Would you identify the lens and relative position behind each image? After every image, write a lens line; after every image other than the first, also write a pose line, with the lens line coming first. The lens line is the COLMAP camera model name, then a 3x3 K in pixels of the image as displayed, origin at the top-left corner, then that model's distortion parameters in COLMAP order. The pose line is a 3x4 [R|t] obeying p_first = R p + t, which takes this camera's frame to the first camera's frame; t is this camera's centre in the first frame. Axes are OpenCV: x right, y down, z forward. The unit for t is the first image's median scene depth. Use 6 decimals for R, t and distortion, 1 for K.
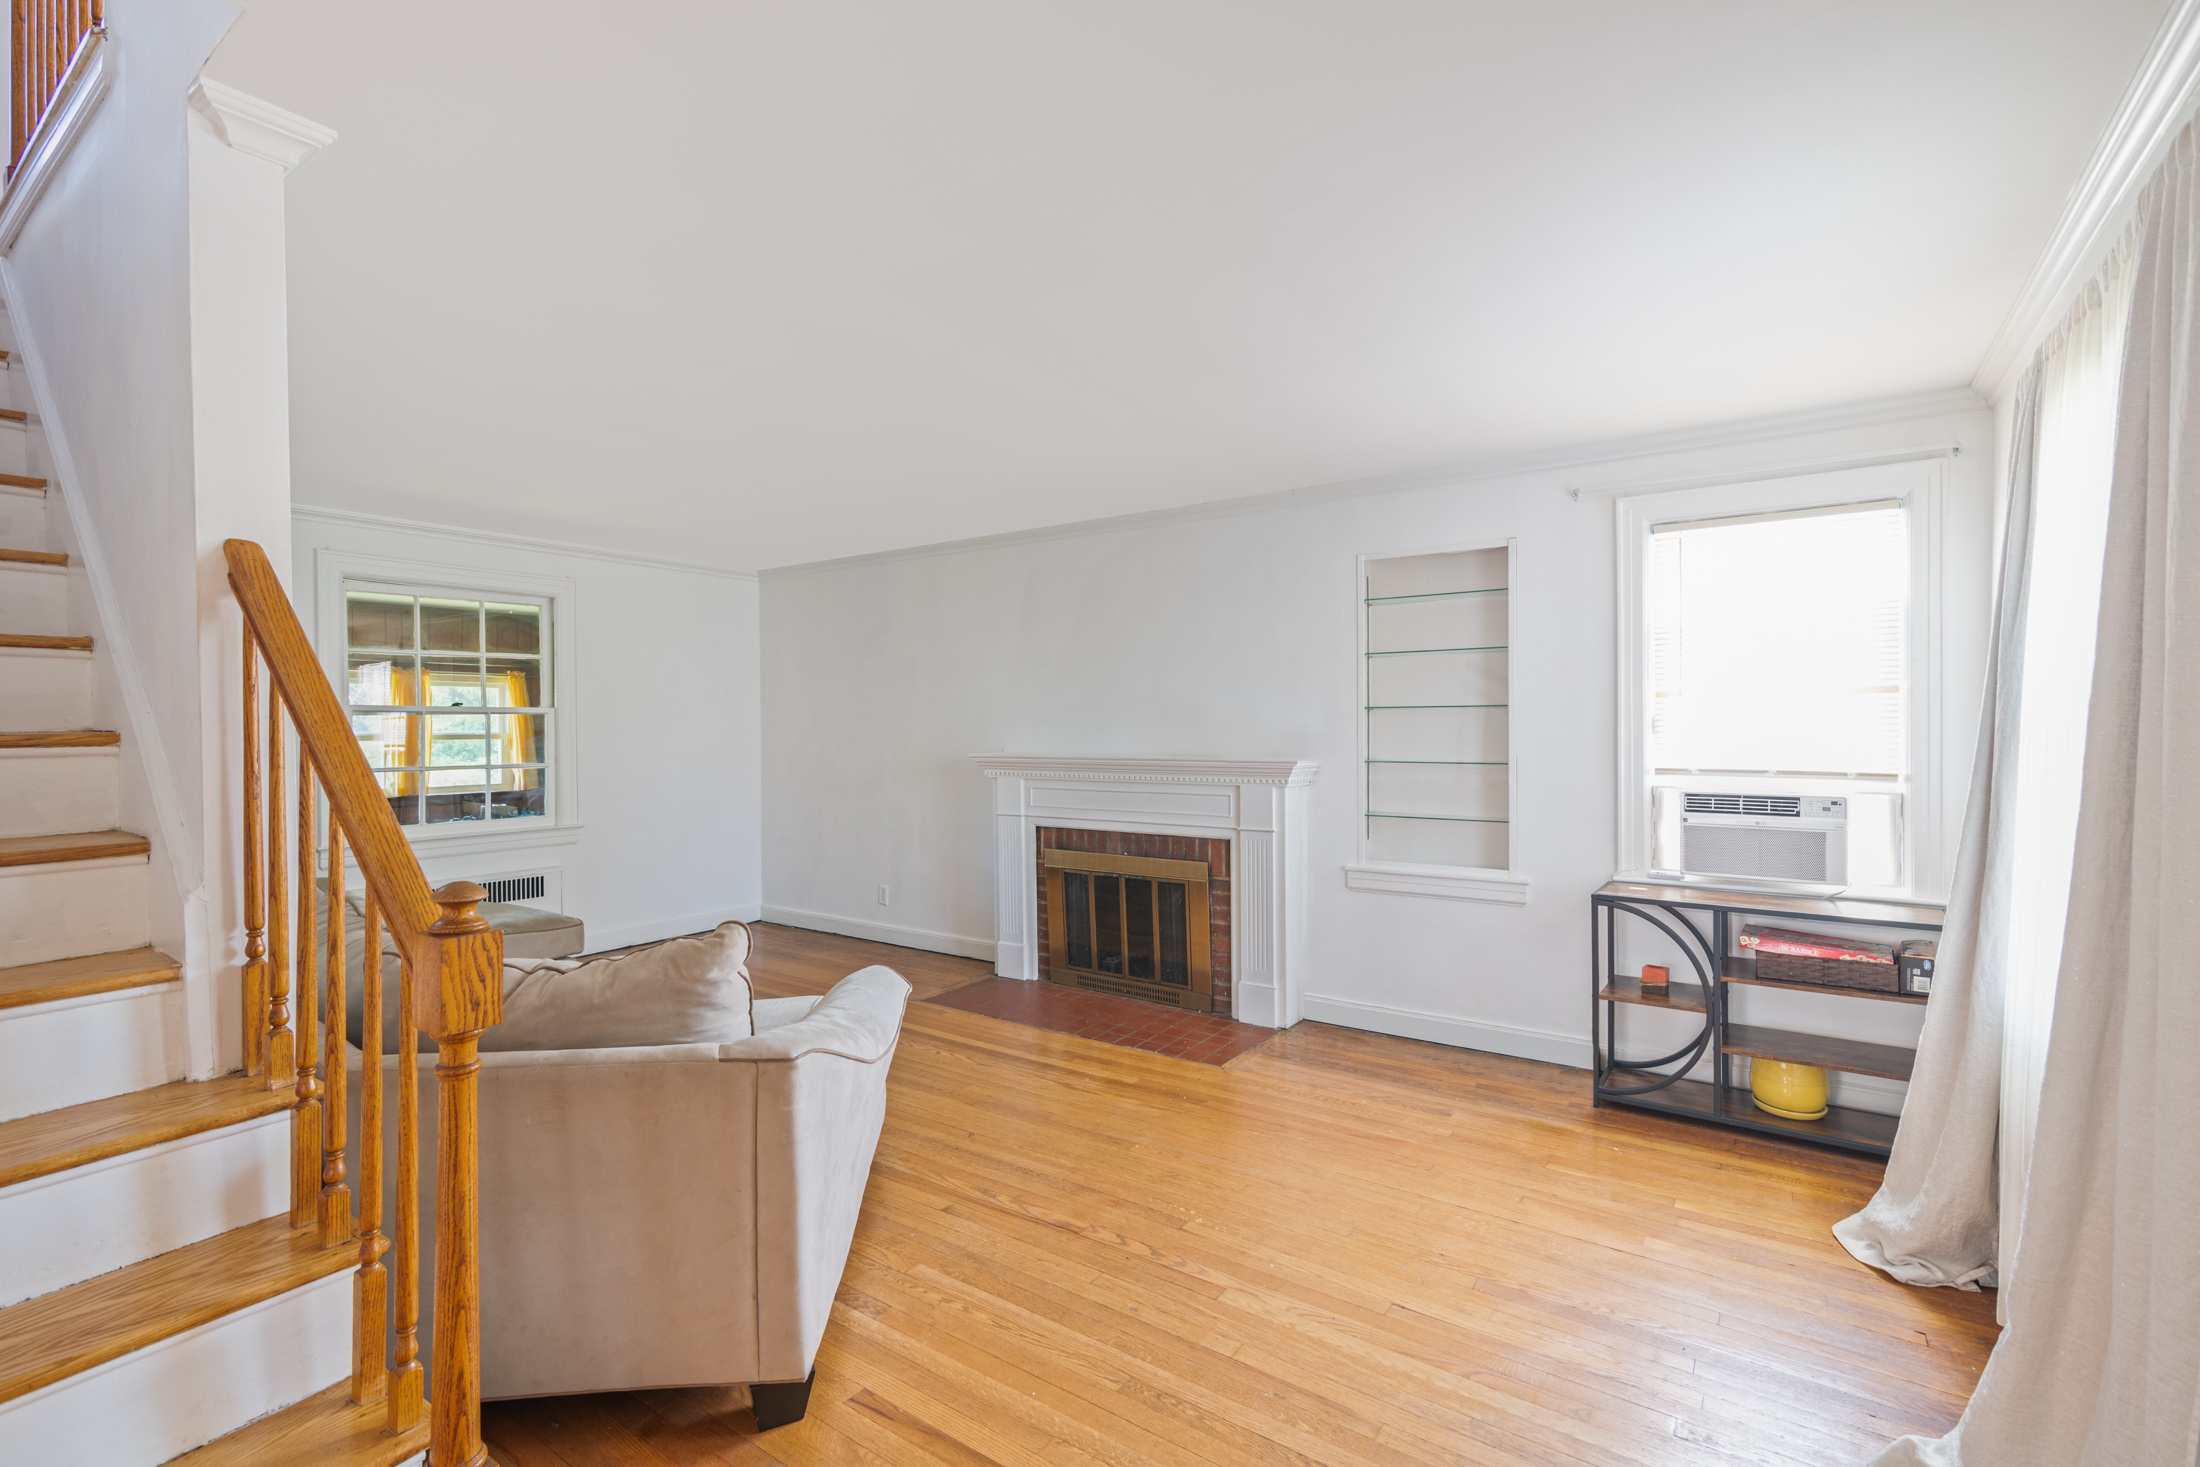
lens RADIAL K [[1004.8, 0, 1102.9], [0, 1004.8, 724.6], [0, 0, 1]] dist [0.007298, -0.002696]
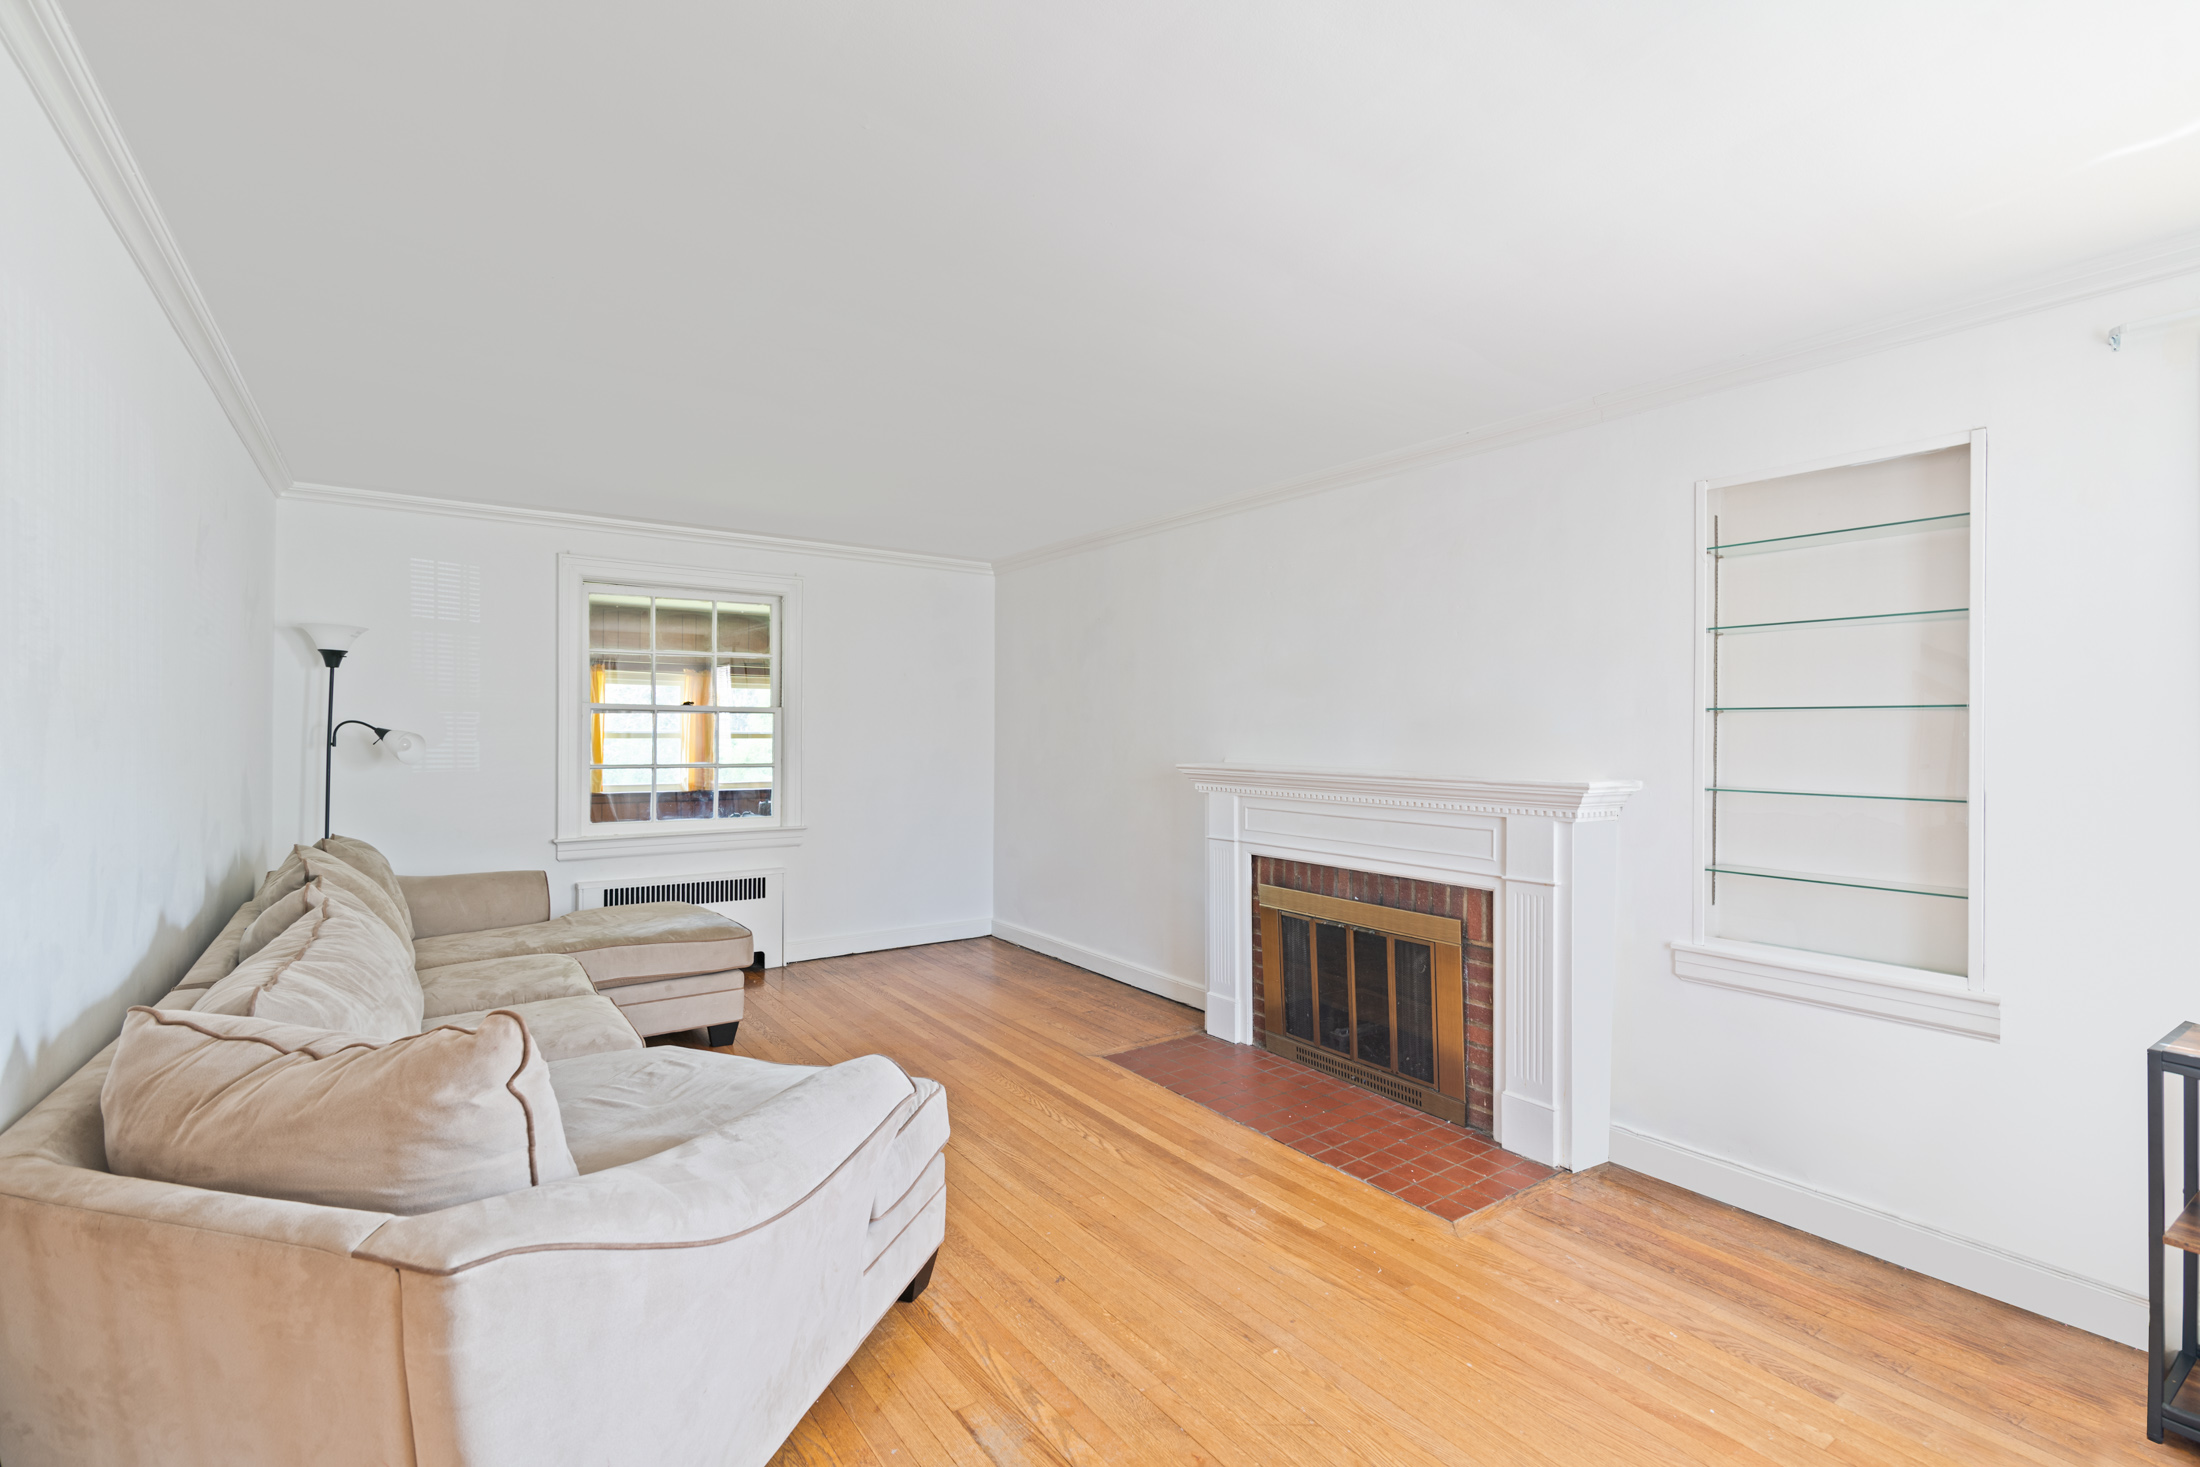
lens RADIAL K [[1004.8, 0, 1094.1], [0, 1004.8, 724.8], [0, 0, 1]] dist [0.007298, -0.002696]
pose [[0.939275, 0.008788, -0.343054, 0.111044], [-0.010549, 0.999939, -0.003268, 0.000512], [0.343004, 0.006688, 0.939310, 0.237328]]
